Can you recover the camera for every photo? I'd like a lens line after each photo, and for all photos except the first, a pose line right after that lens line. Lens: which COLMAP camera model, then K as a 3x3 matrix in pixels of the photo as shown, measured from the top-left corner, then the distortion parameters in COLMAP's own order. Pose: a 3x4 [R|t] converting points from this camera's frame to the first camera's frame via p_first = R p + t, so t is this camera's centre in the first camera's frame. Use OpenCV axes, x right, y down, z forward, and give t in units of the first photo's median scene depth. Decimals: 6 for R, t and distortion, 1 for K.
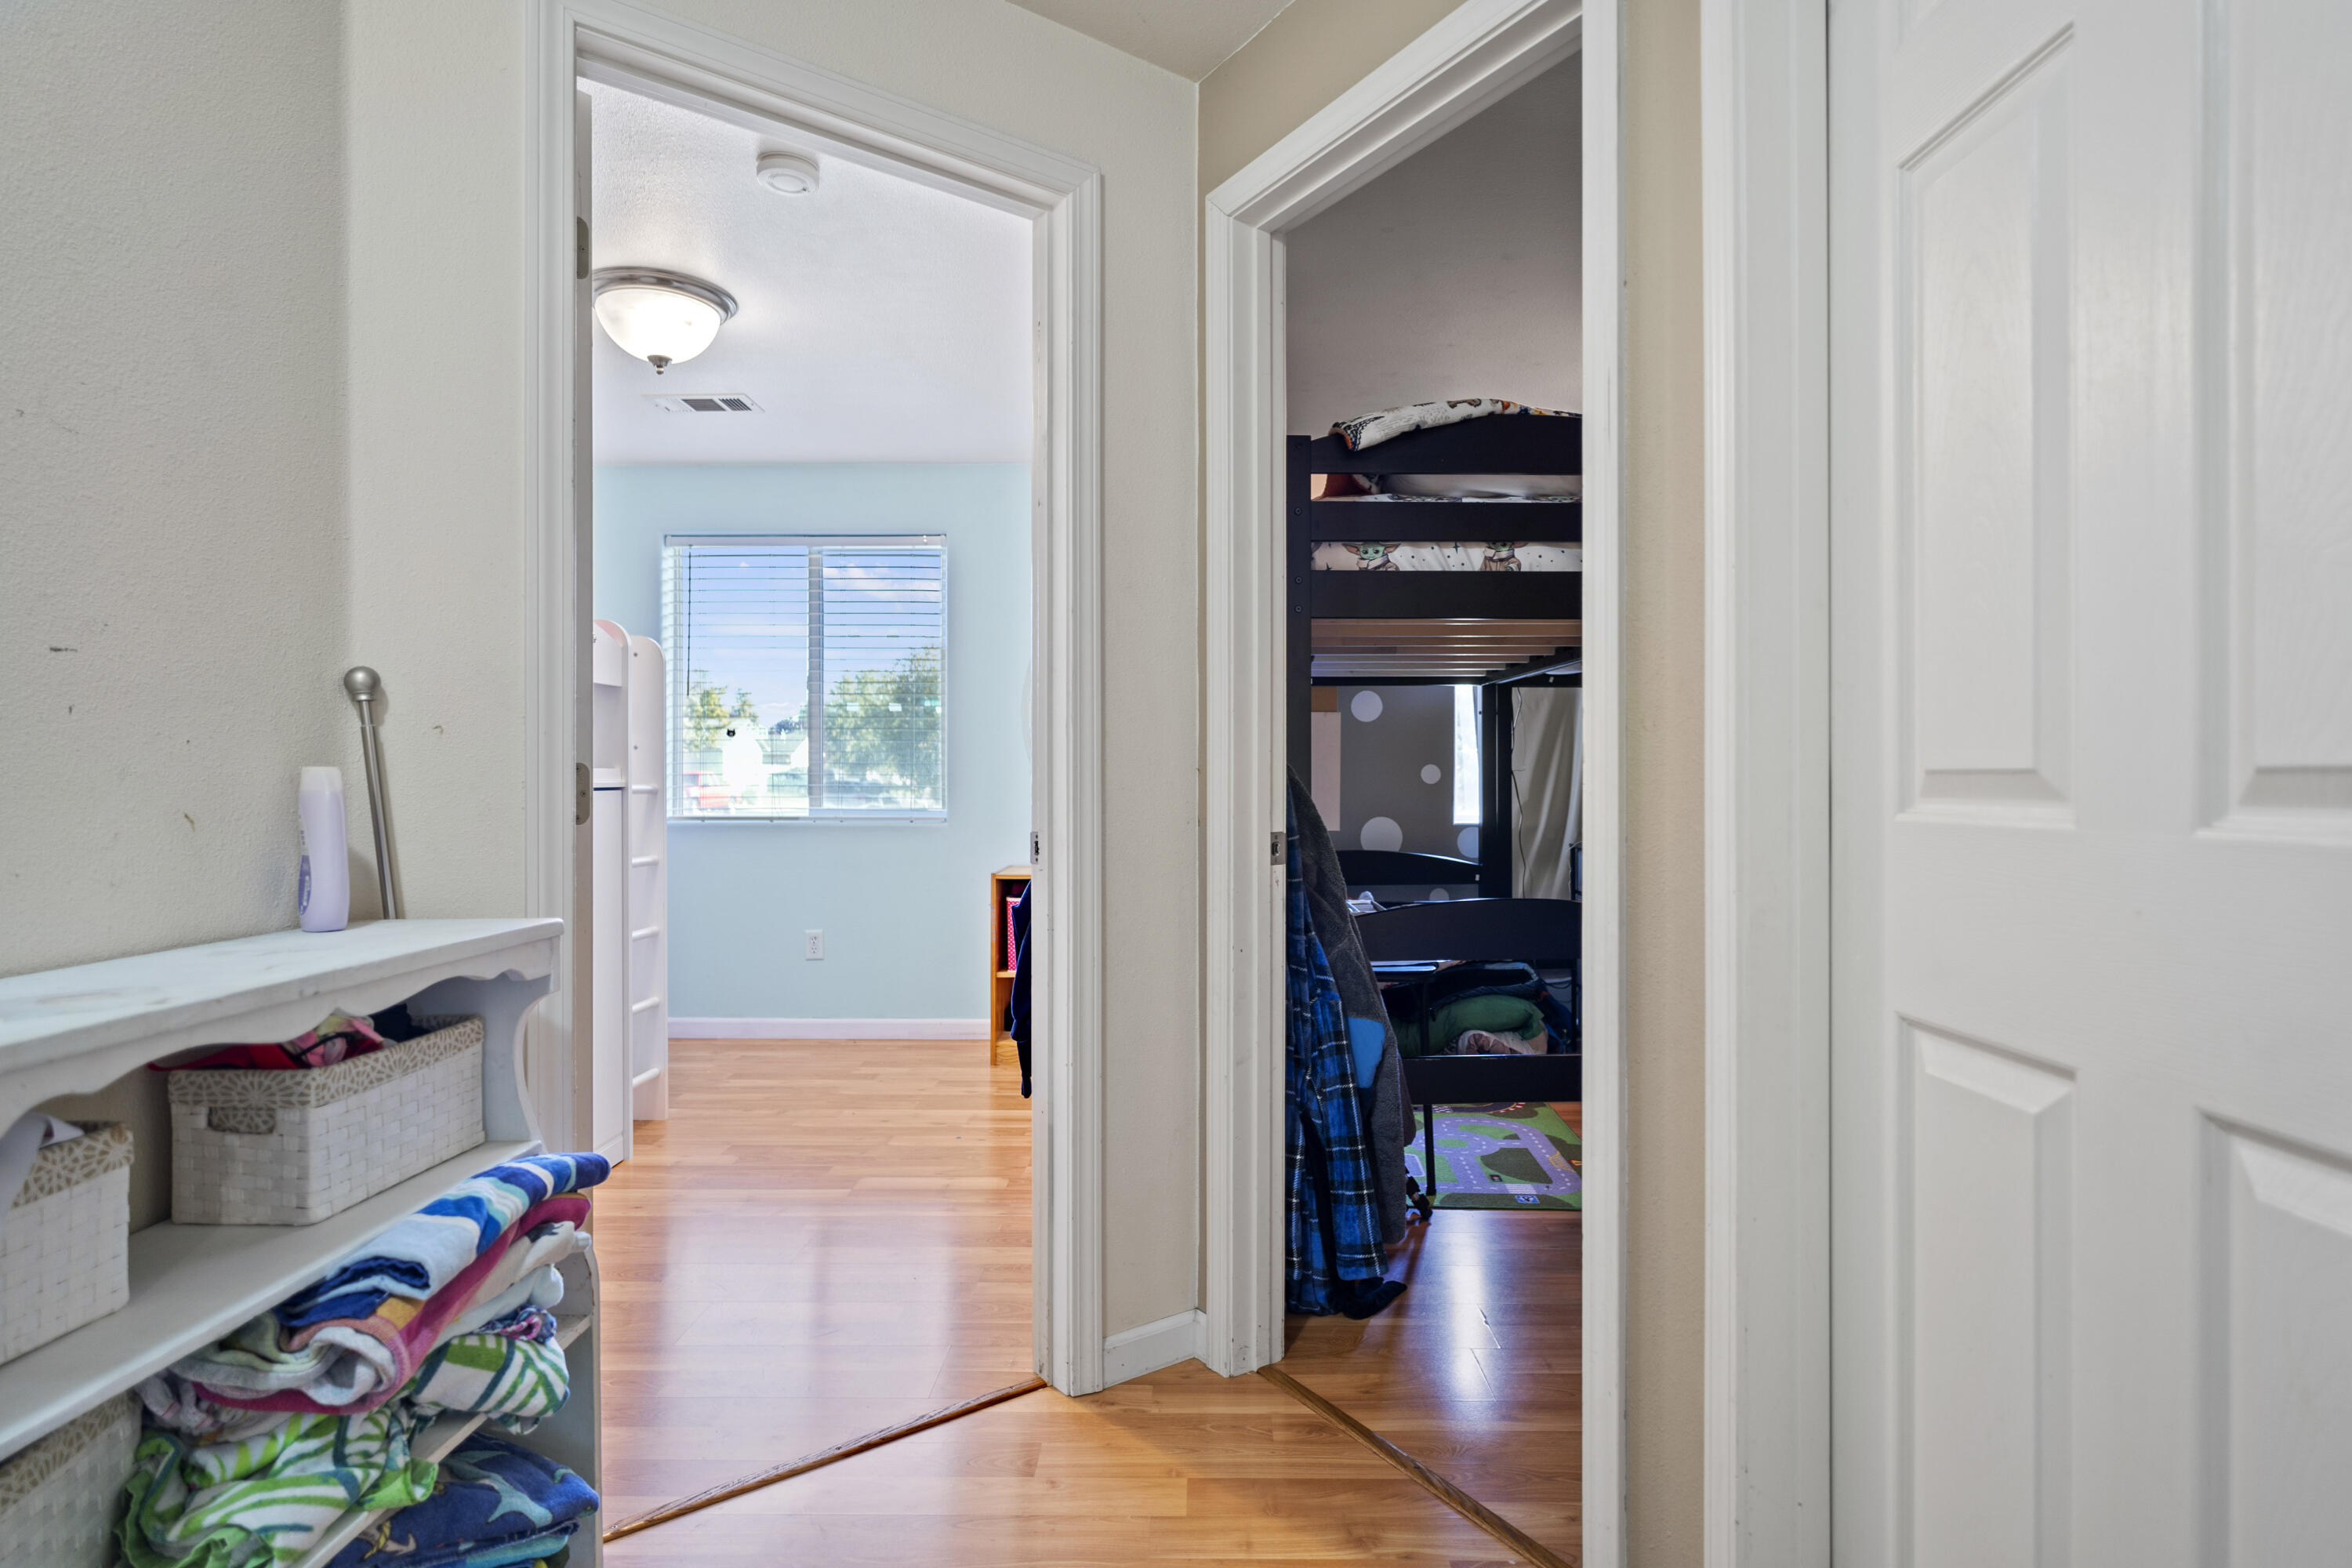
lens RADIAL K [[1259.3, 0, 1176.0], [0, 1259.3, 784.0], [0, 0, 1]] dist [-0.006781, 0.000303]
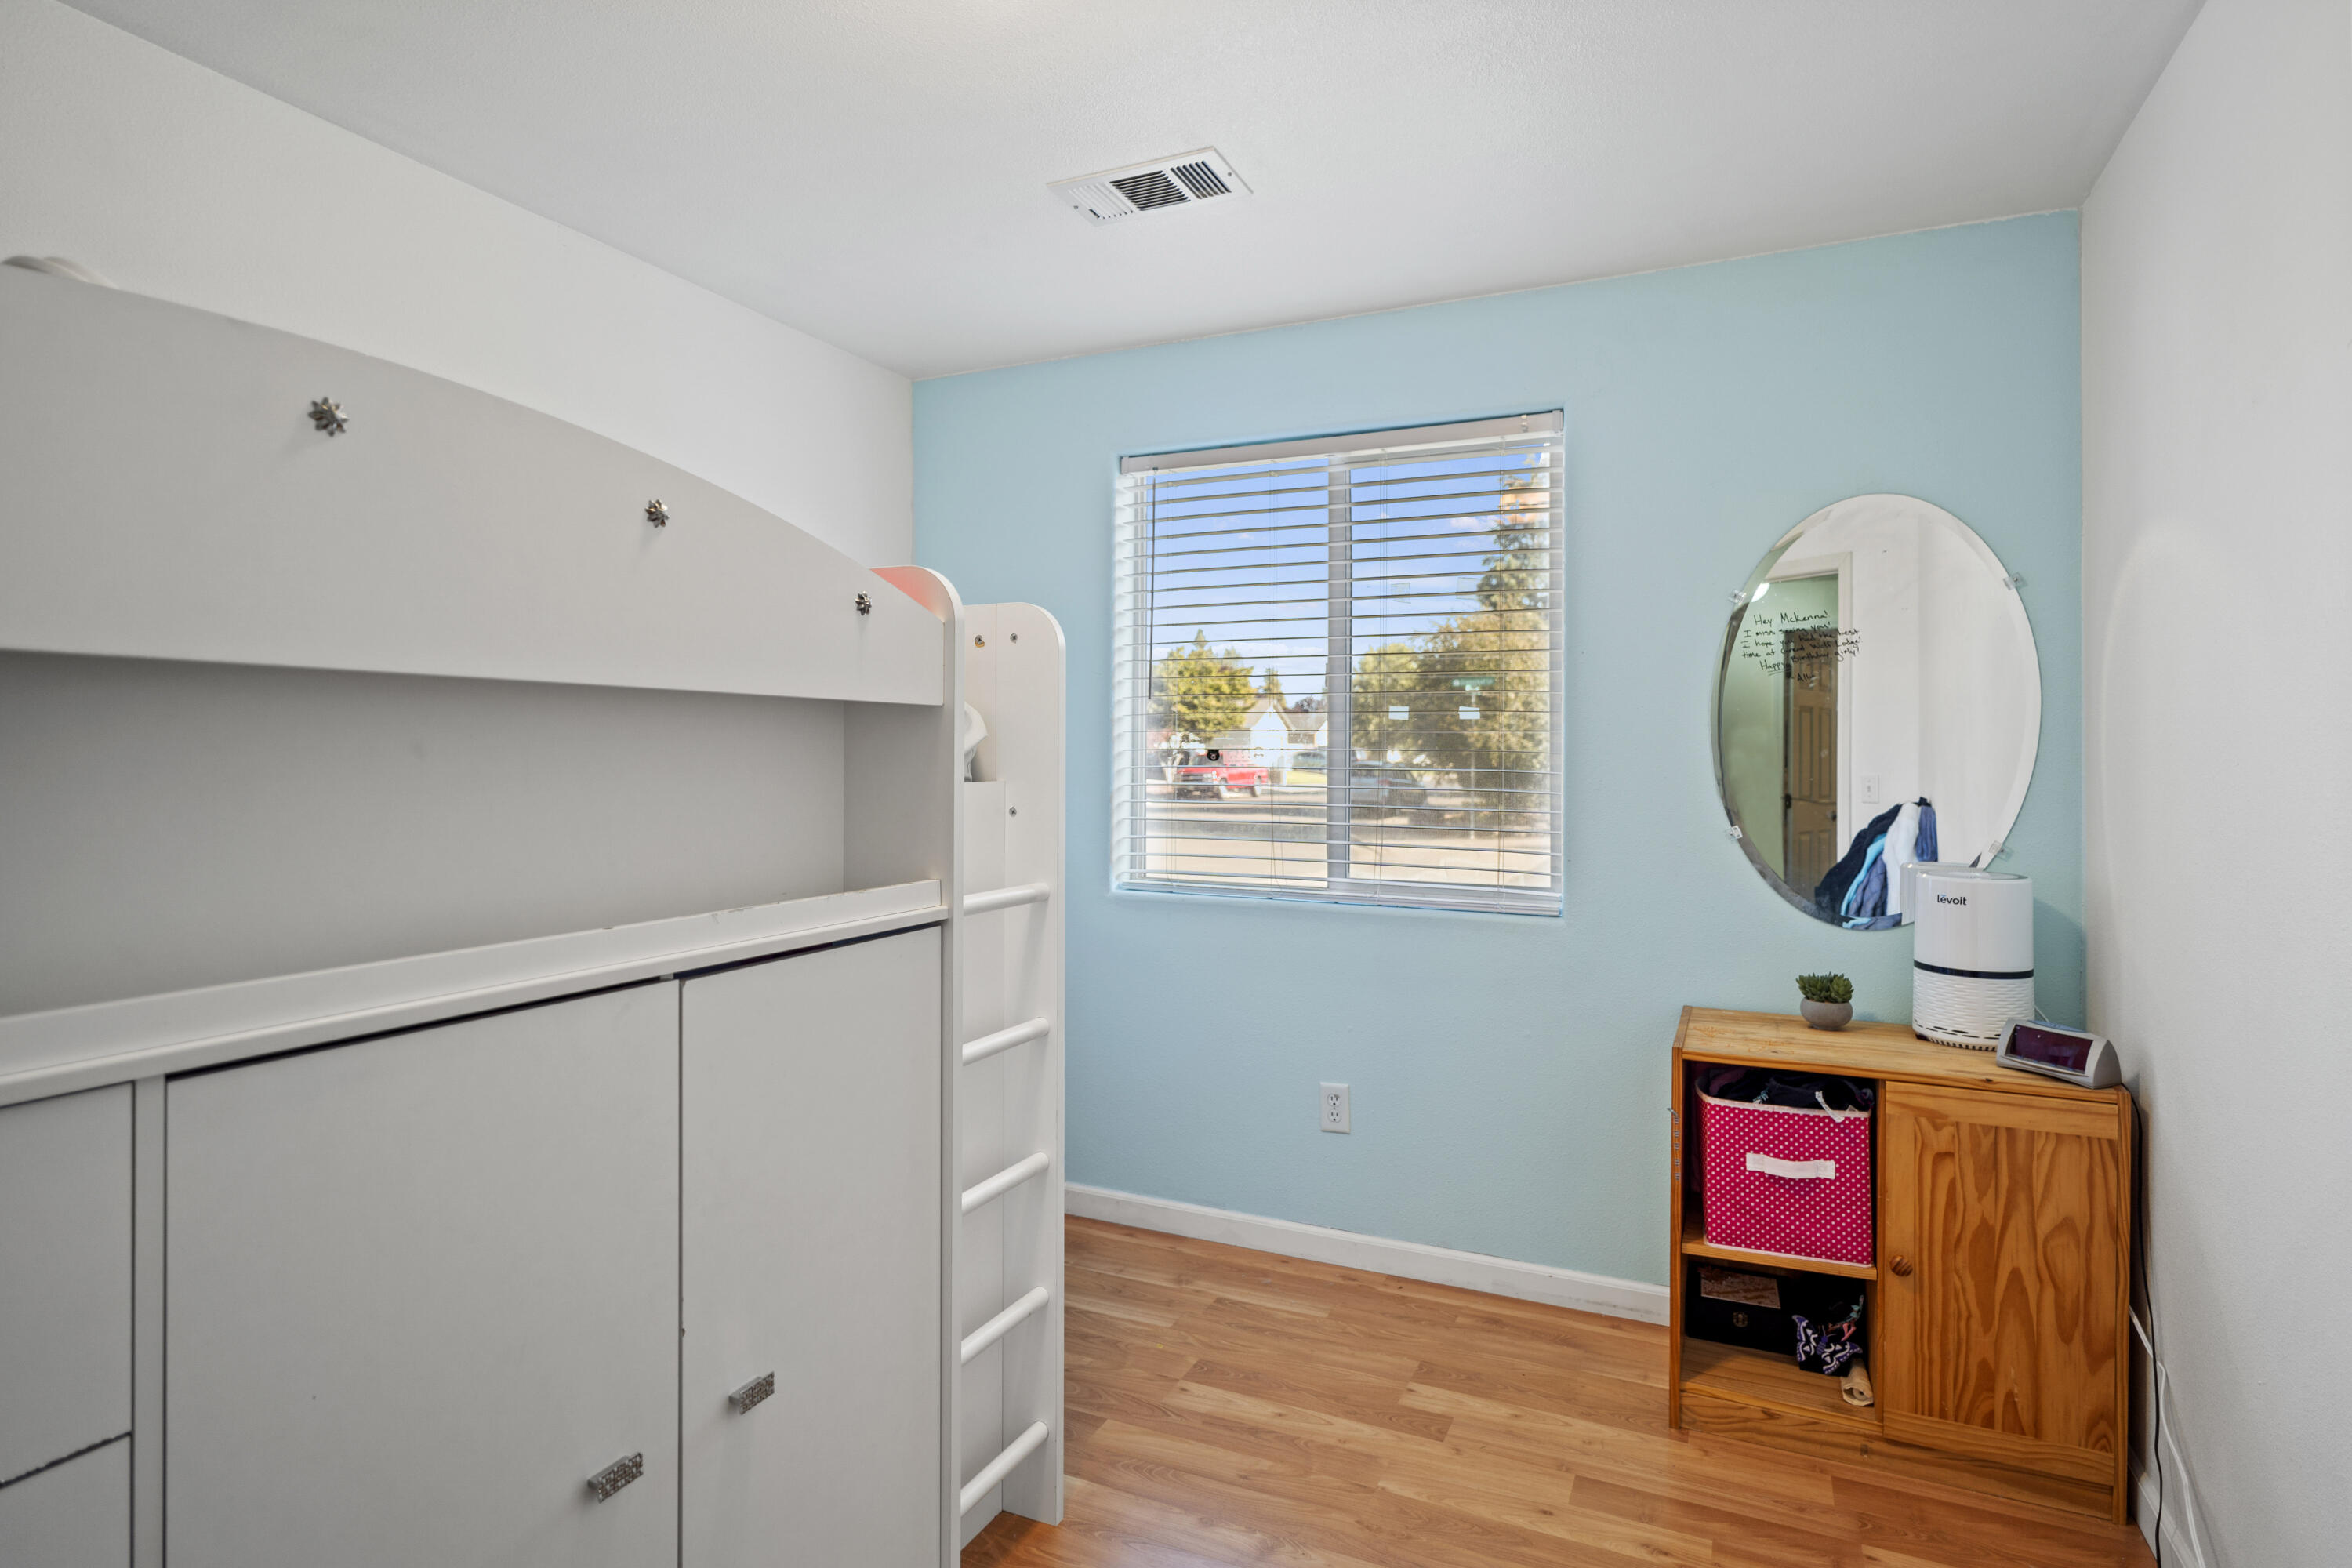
lens RADIAL K [[1226.7, 0, 1178.7], [0, 1226.7, 741.2], [0, 0, 1]] dist [-0.004589, 0.000316]
pose [[0.918027, 0.002658, -0.396510, -0.120669], [-0.006866, 0.999934, -0.009195, -0.041965], [0.396459, 0.011164, 0.917984, 0.418685]]
